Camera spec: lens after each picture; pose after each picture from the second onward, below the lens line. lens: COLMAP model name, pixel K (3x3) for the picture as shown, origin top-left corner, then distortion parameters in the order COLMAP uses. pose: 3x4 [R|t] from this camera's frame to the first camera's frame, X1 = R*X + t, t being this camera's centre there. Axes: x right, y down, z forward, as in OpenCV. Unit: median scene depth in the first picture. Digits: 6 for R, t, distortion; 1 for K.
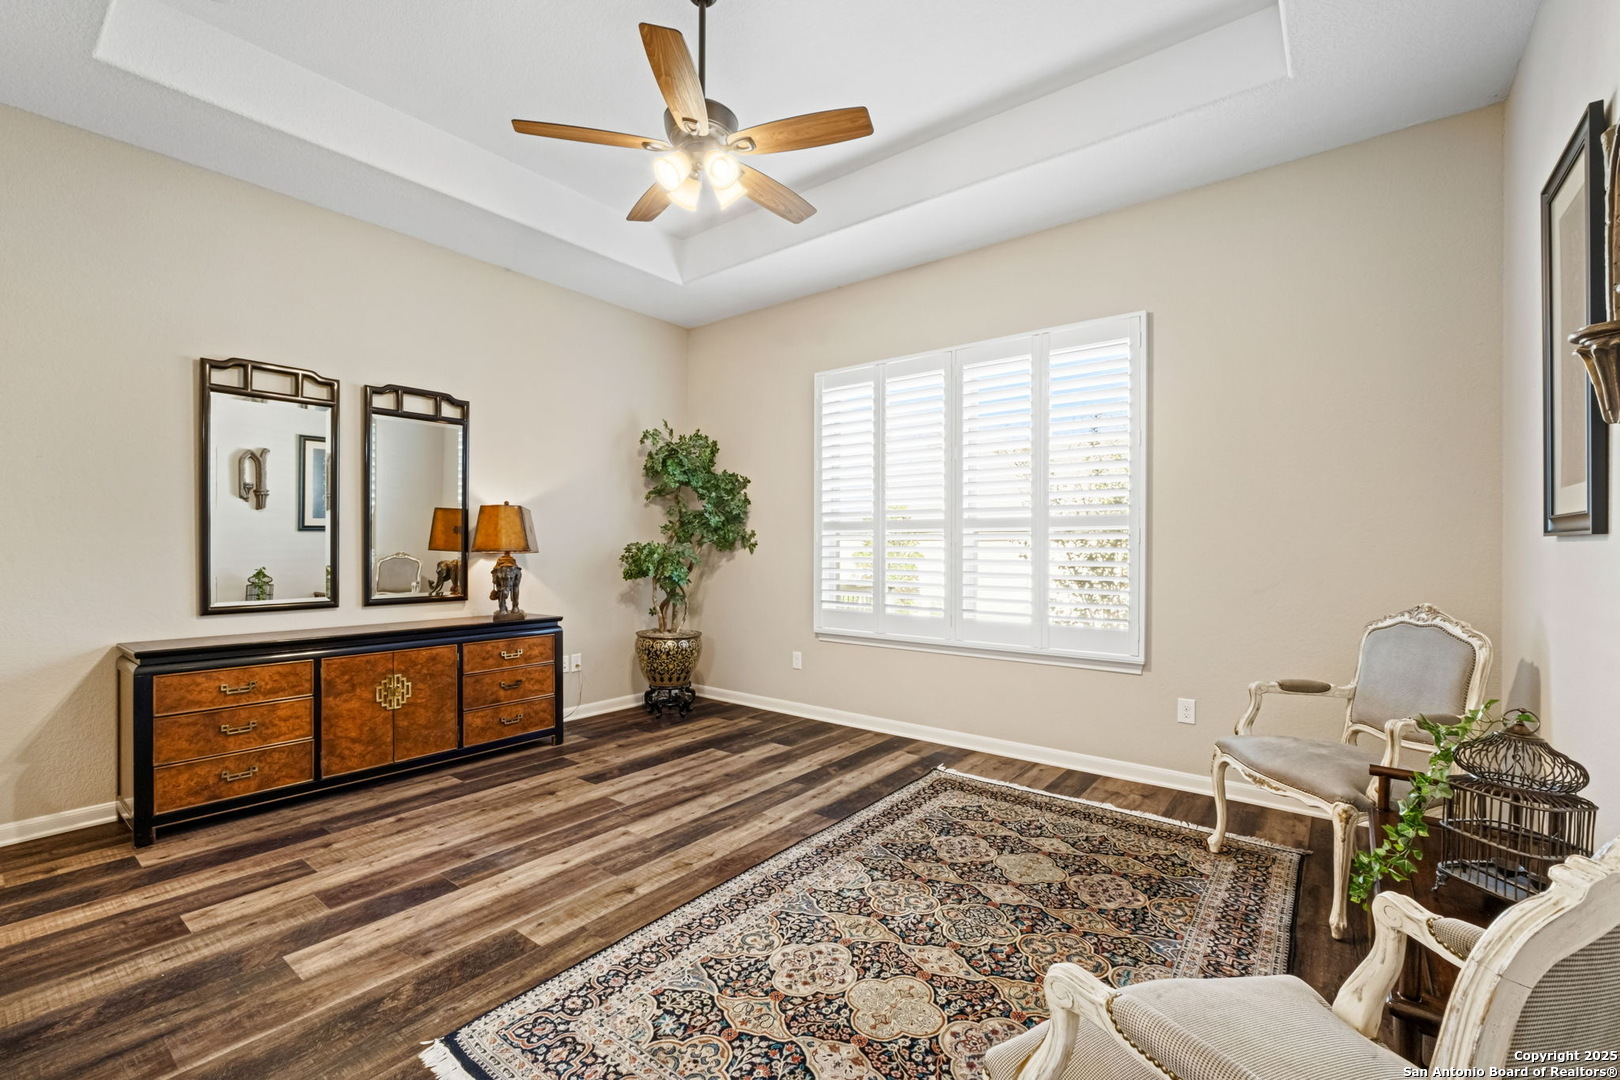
lens RADIAL K [[710.1, 0, 811.6], [0, 710.1, 550.6], [0, 0, 1]] dist [-0.004507, 0.000542]
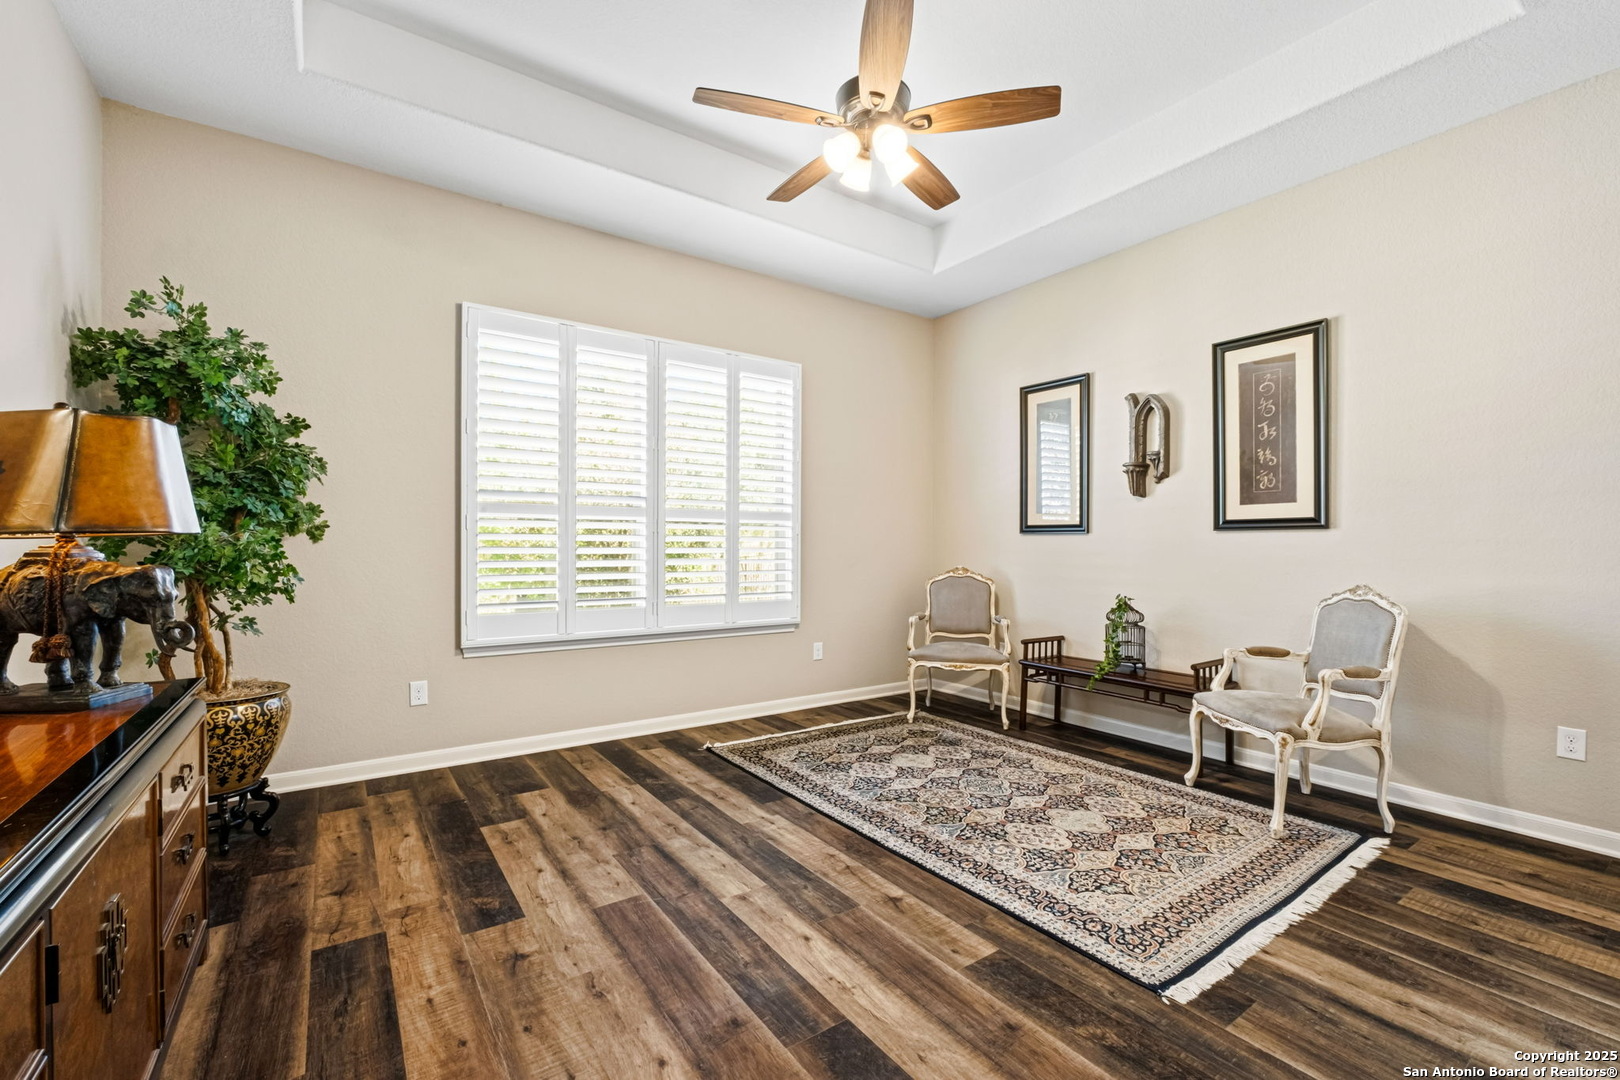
lens RADIAL K [[710.1, 0, 811.6], [0, 710.1, 550.6], [0, 0, 1]] dist [-0.004507, 0.000542]
pose [[0.264674, -0.008031, 0.964304, -0.866789], [0.000266, 0.999966, 0.008255, 0.009527], [-0.964338, -0.001928, 0.264668, 0.631493]]
